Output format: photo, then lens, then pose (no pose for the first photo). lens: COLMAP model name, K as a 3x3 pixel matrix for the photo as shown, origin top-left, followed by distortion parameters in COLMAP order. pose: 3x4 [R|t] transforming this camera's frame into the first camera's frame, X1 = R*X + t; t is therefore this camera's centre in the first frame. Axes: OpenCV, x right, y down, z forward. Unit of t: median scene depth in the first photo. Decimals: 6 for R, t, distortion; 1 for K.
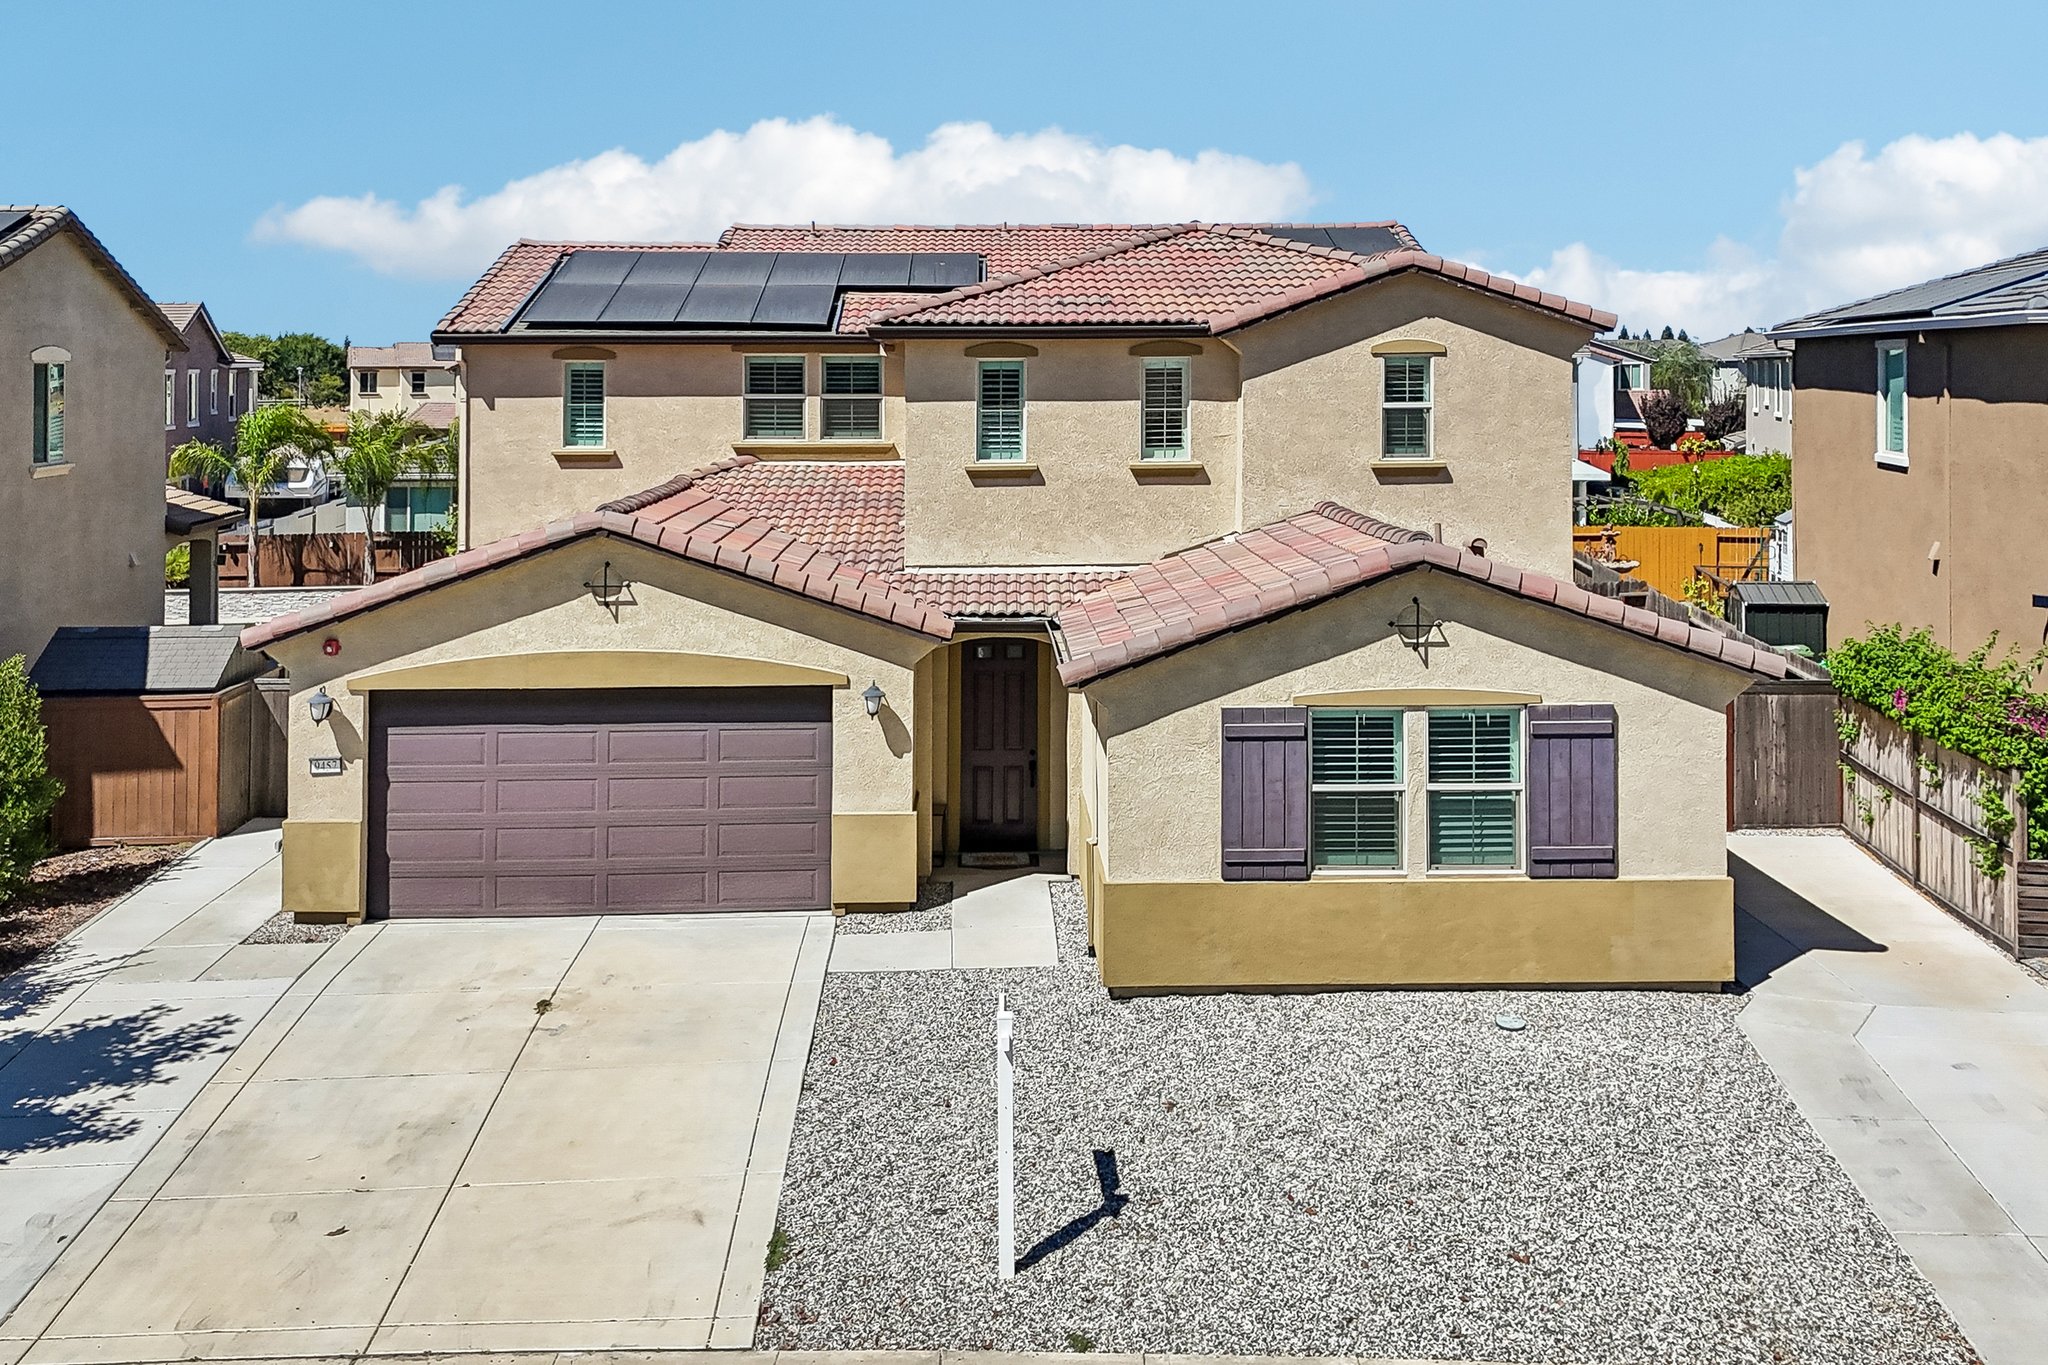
lens RADIAL K [[1820.5, 0, 1023.4], [0, 1820.5, 664.6], [0, 0, 1]] dist [0.085738, -0.106930]
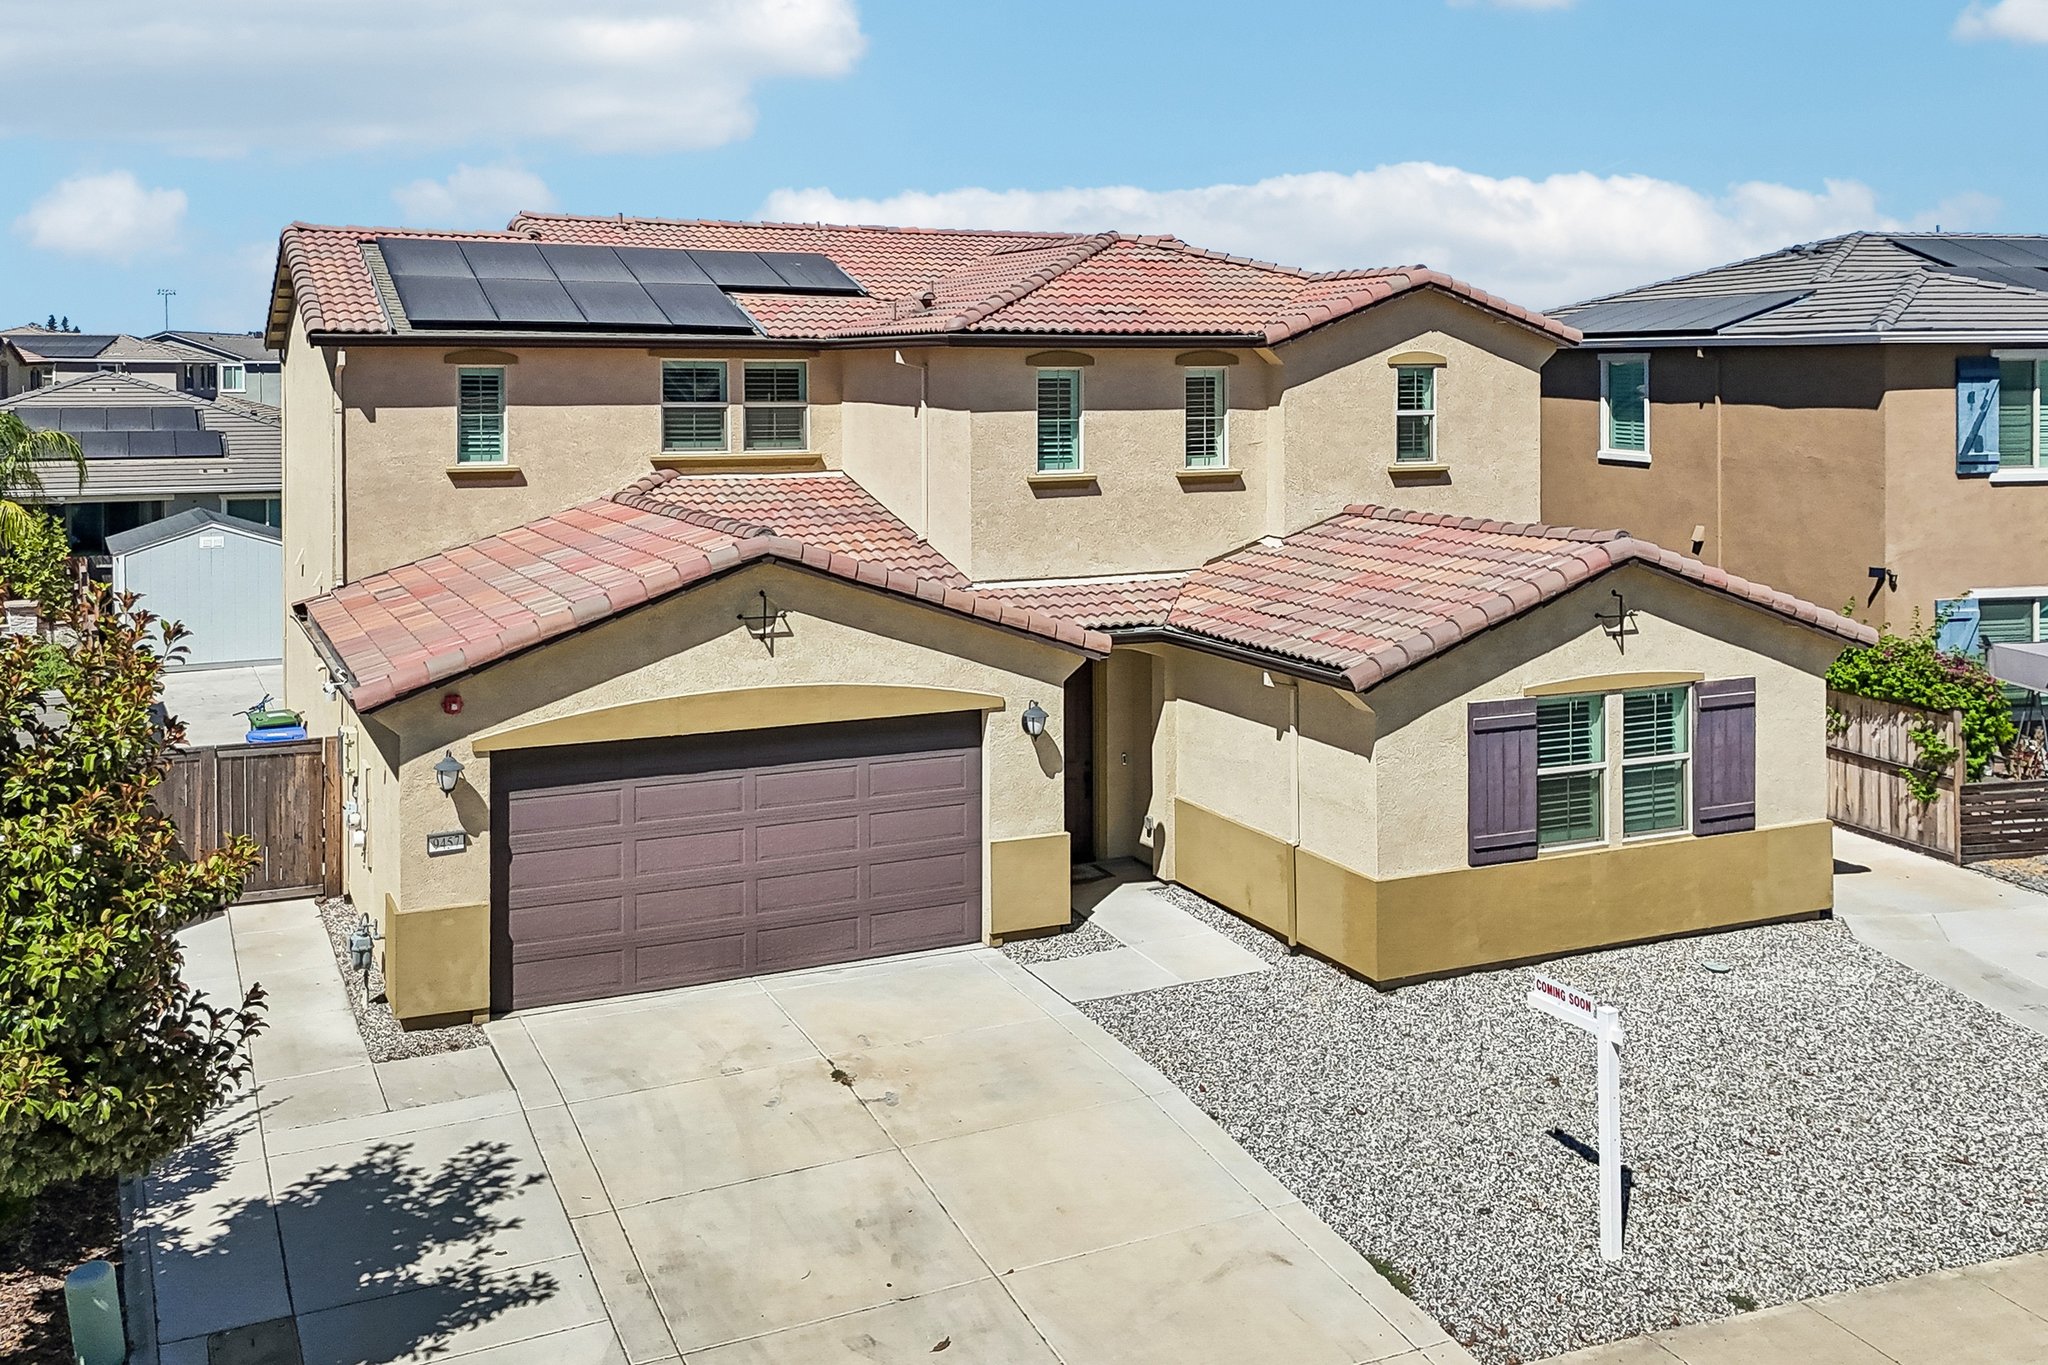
lens RADIAL K [[1814.7, 0, 1024.0], [0, 1814.7, 682.5], [0, 0, 1]] dist [0.086133, -0.144441]
pose [[0.920732, -0.062614, 0.385139, -0.447419], [0.058361, 0.998037, 0.022737, -0.022769], [-0.385807, 0.001542, 0.922578, 0.107746]]
